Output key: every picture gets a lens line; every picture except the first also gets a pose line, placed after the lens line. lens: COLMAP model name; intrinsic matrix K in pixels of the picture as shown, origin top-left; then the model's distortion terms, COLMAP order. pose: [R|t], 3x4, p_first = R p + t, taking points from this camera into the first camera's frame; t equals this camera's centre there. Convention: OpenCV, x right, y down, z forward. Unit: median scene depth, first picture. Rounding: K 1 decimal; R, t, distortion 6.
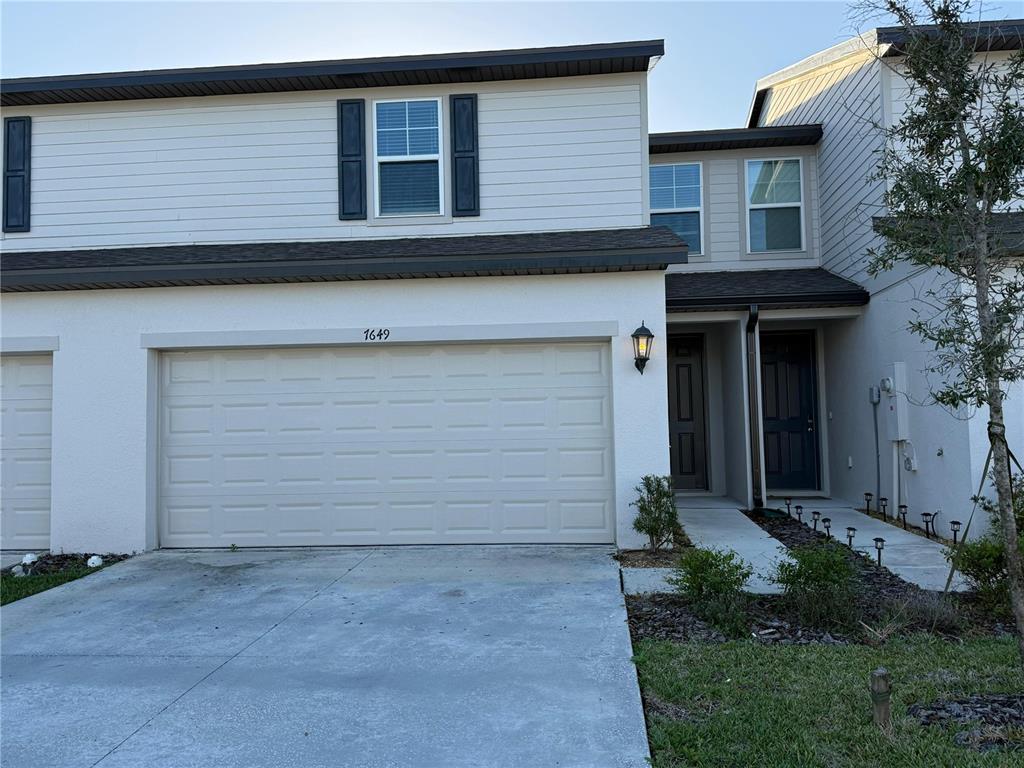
lens RADIAL K [[828.9, 0, 512.0], [0, 828.9, 384.0], [0, 0, 1]] dist [0.154658, -0.275696]
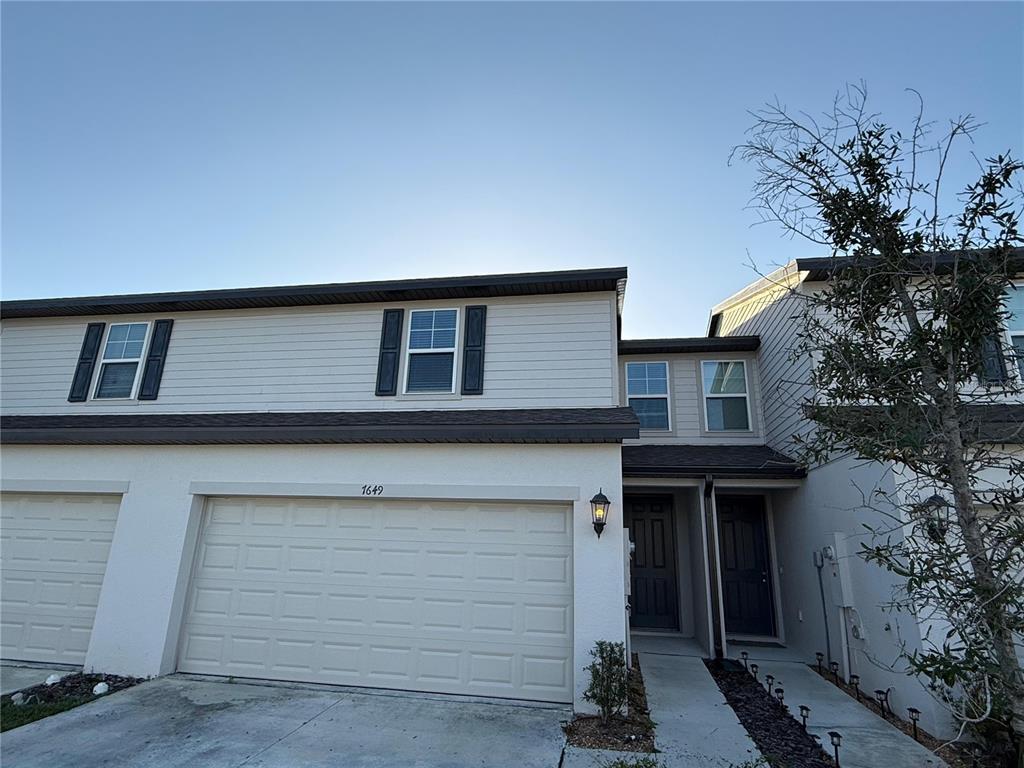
lens RADIAL K [[556.3, 0, 512.0], [0, 556.3, 384.0], [0, 0, 1]] dist [0.000483, 0.000825]
pose [[0.995485, 0.023496, -0.091960, 0.083567], [-0.043639, 0.973701, -0.223610, -0.032041], [0.084288, 0.226614, 0.970331, 0.188391]]
